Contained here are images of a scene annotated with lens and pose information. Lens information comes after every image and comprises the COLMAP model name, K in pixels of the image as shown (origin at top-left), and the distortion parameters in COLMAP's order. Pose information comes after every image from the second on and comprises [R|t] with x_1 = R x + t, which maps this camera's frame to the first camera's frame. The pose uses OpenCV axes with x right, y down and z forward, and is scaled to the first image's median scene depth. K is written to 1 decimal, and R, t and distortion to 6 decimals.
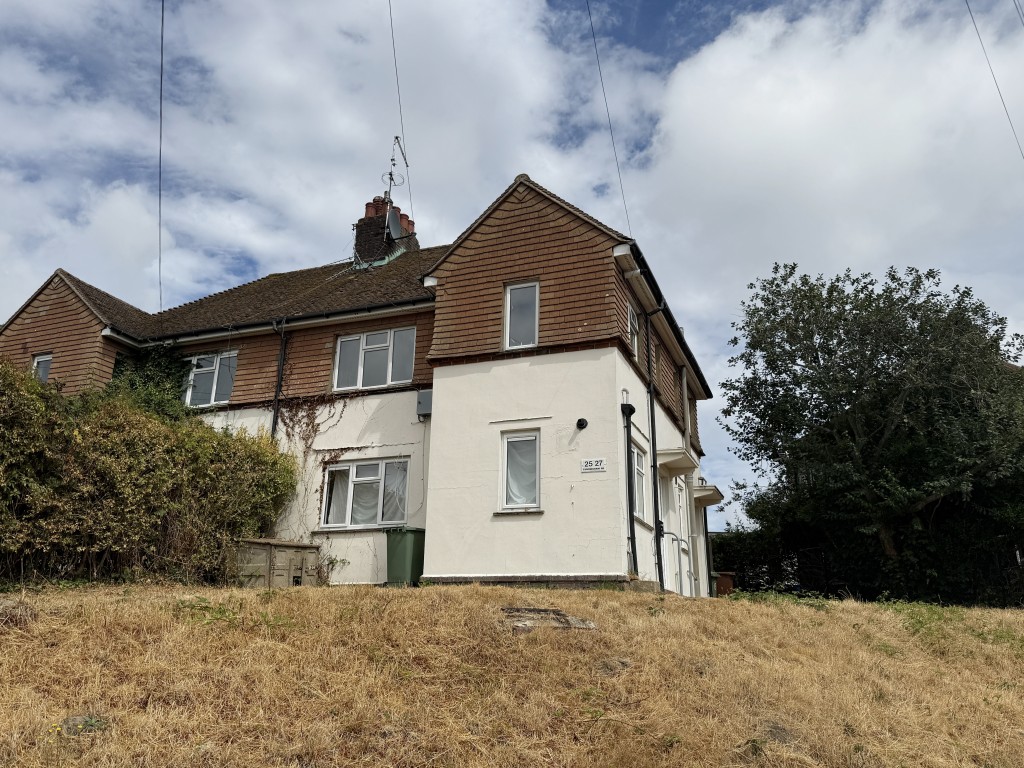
lens RADIAL K [[806.0, 0, 515.3], [0, 806.0, 378.4], [0, 0, 1]] dist [0.038313, -0.070713]
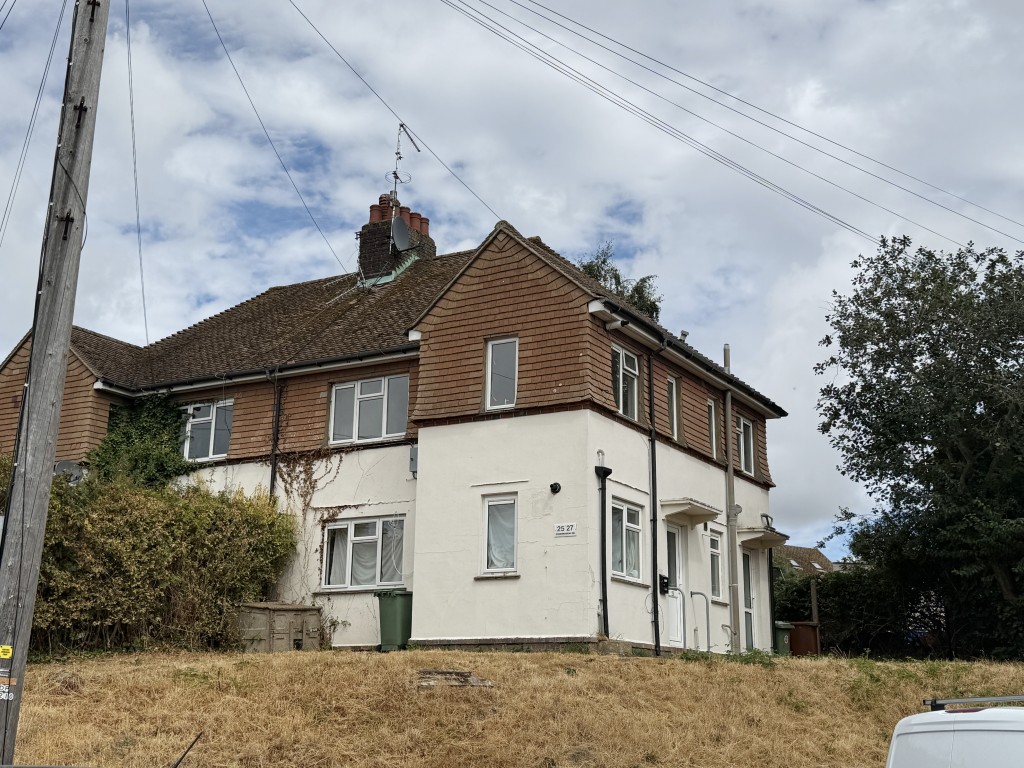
lens RADIAL K [[1257.4, 0, 509.9], [0, 1257.4, 378.4], [0, 0, 1]] dist [0.075671, 0.000000]
pose [[0.988762, -0.041891, -0.143512, 0.231119], [0.049722, 0.997438, 0.051425, -0.147037], [0.140990, -0.057983, 0.988312, -0.497765]]
